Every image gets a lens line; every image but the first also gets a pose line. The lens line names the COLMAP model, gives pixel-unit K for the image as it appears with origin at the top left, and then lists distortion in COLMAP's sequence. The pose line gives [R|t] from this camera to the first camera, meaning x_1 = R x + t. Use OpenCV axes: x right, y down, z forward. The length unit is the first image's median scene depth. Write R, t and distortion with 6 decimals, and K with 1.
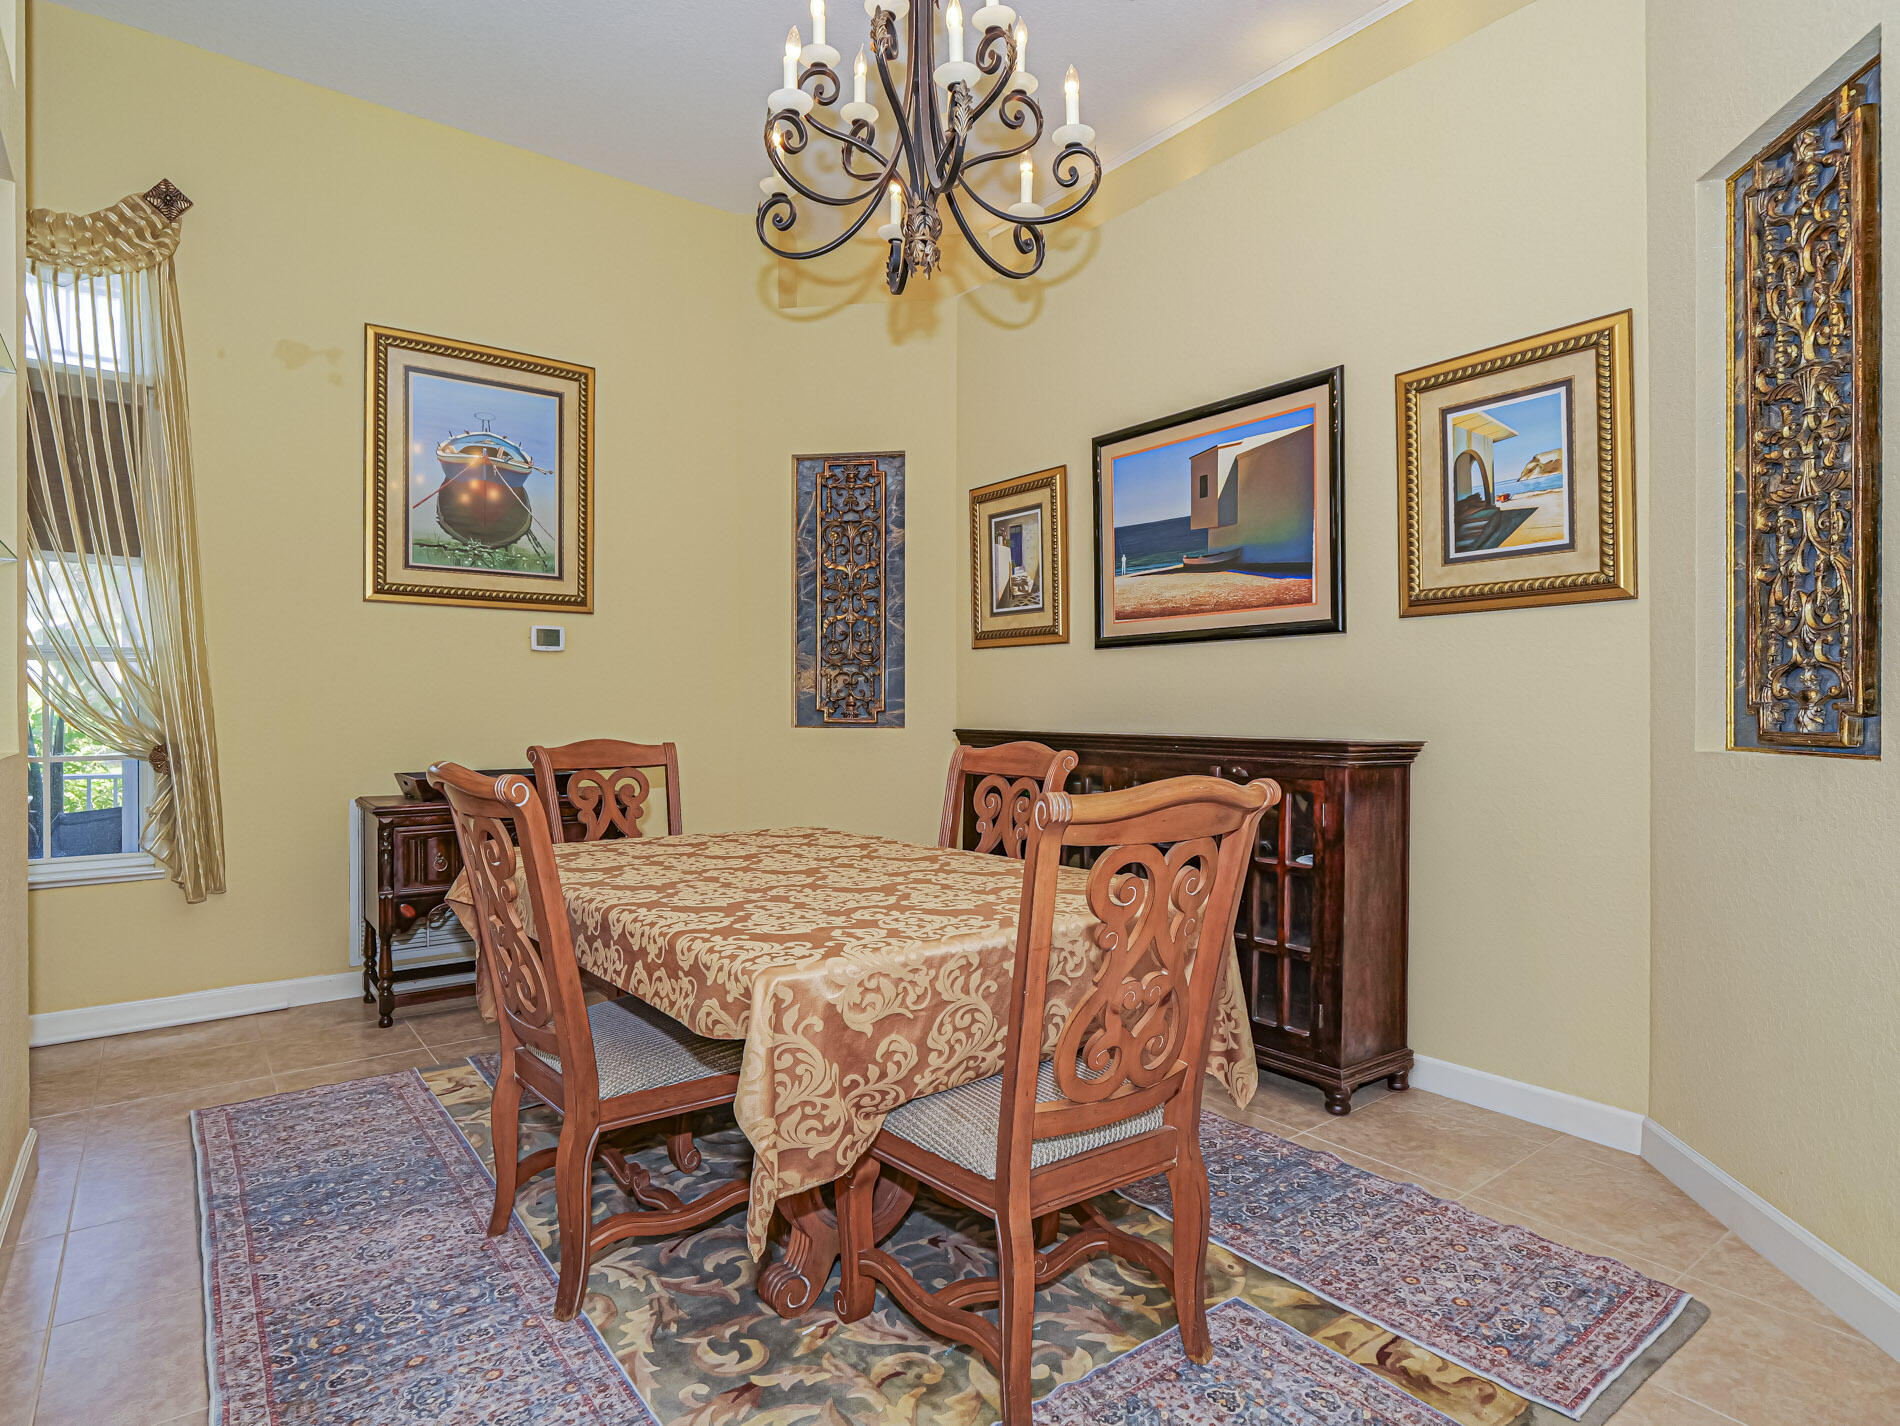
lens RADIAL K [[1027.9, 0, 928.3], [0, 1027.9, 717.1], [0, 0, 1]] dist [-0.001975, -0.001662]
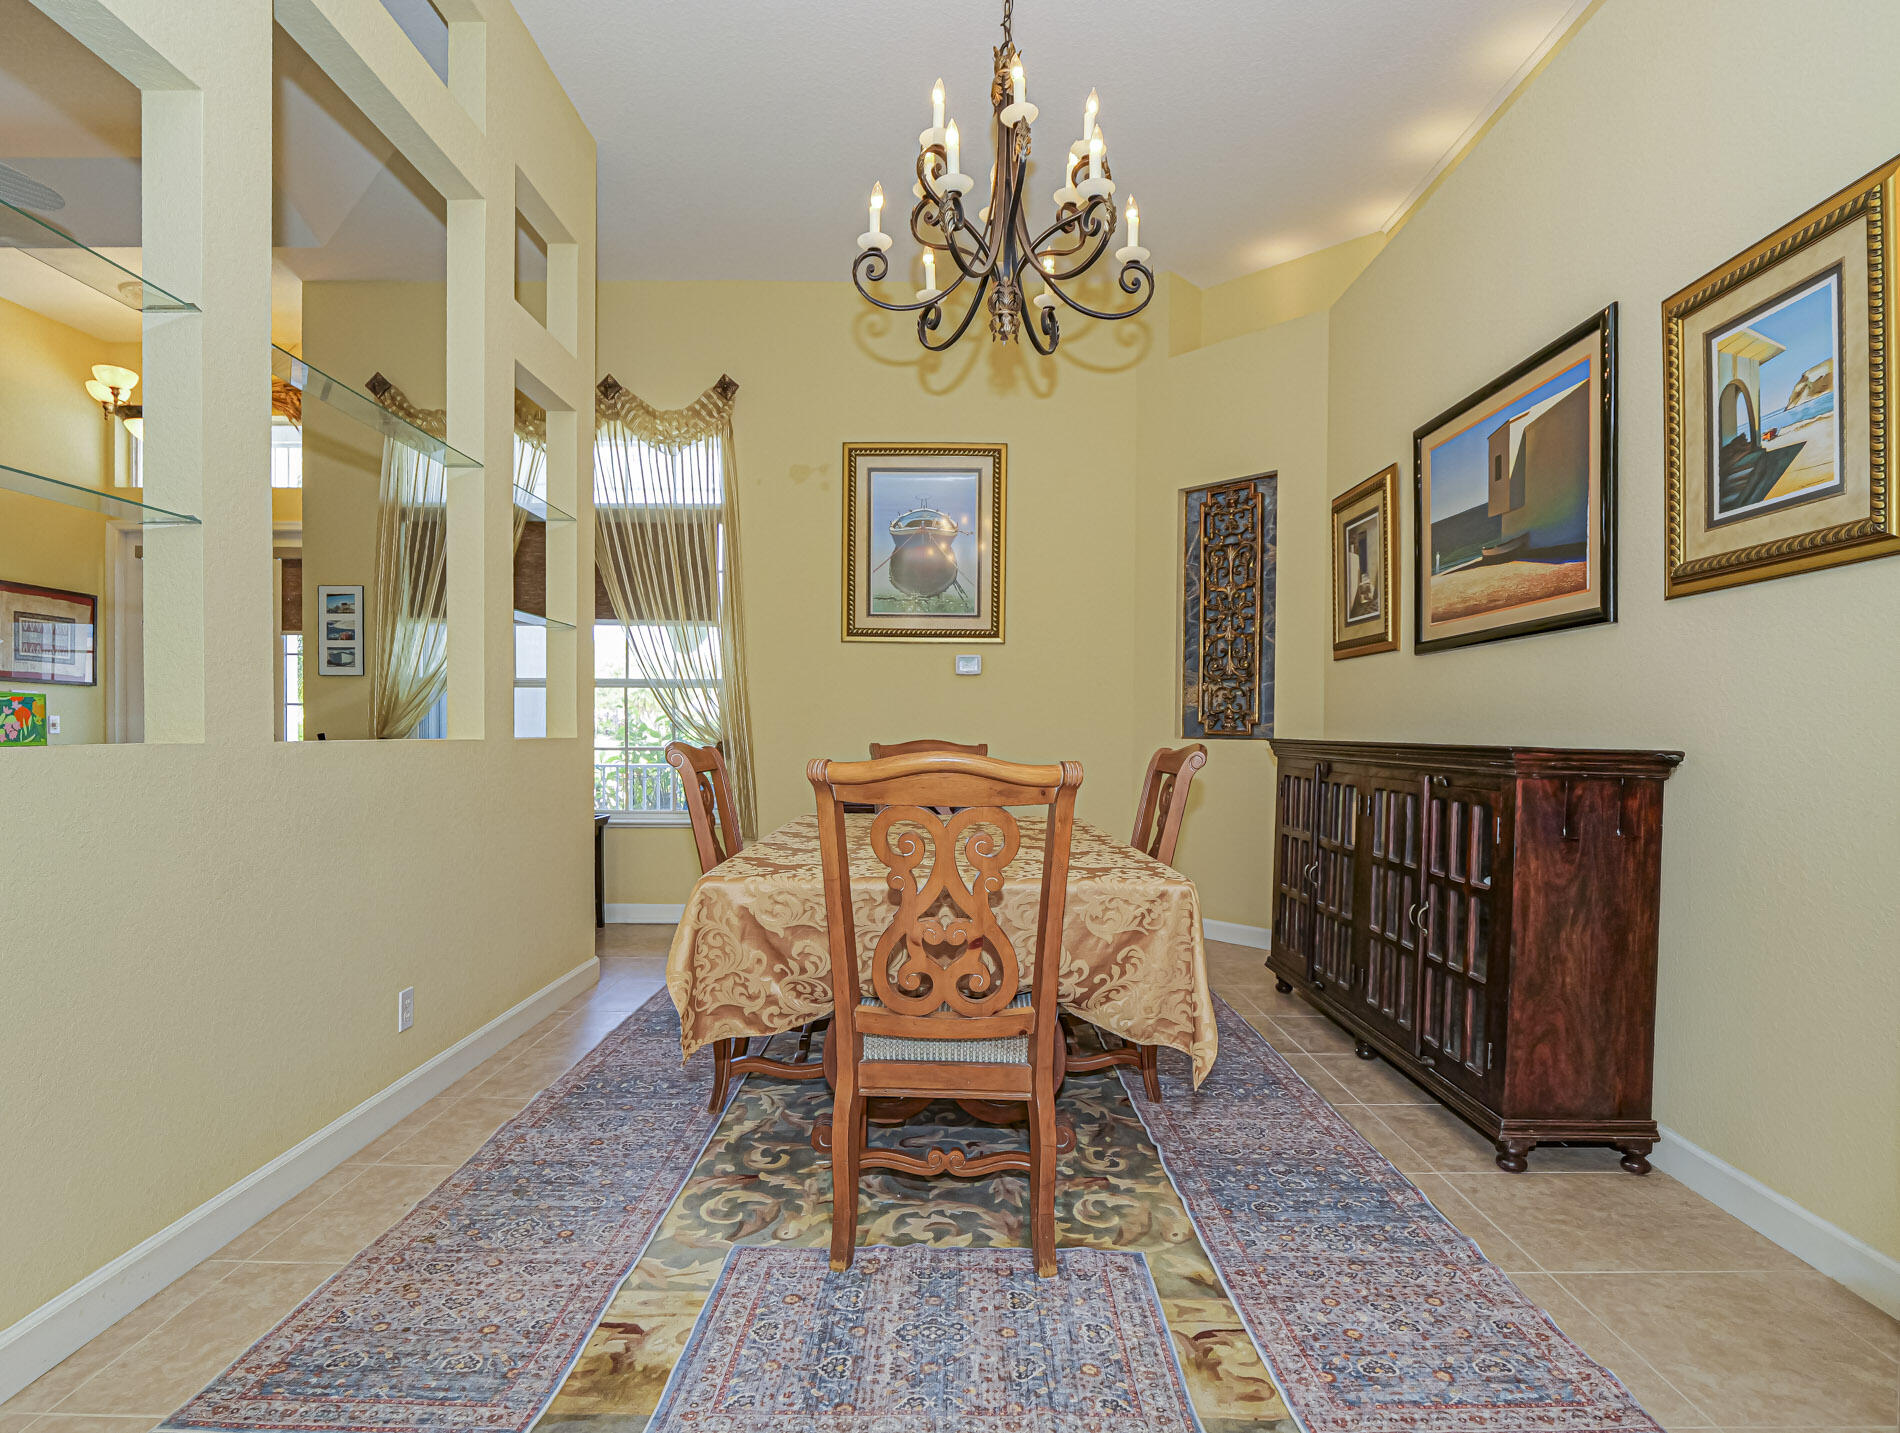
lens RADIAL K [[959.1, 0, 951.1], [0, 959.1, 753.8], [0, 0, 1]] dist [-0.012404, -0.000167]
pose [[0.800363, 0.020989, -0.599149, 0.429404], [-0.013844, 0.999768, 0.016530, 0.019336], [0.599356, -0.004935, 0.800467, 0.052130]]
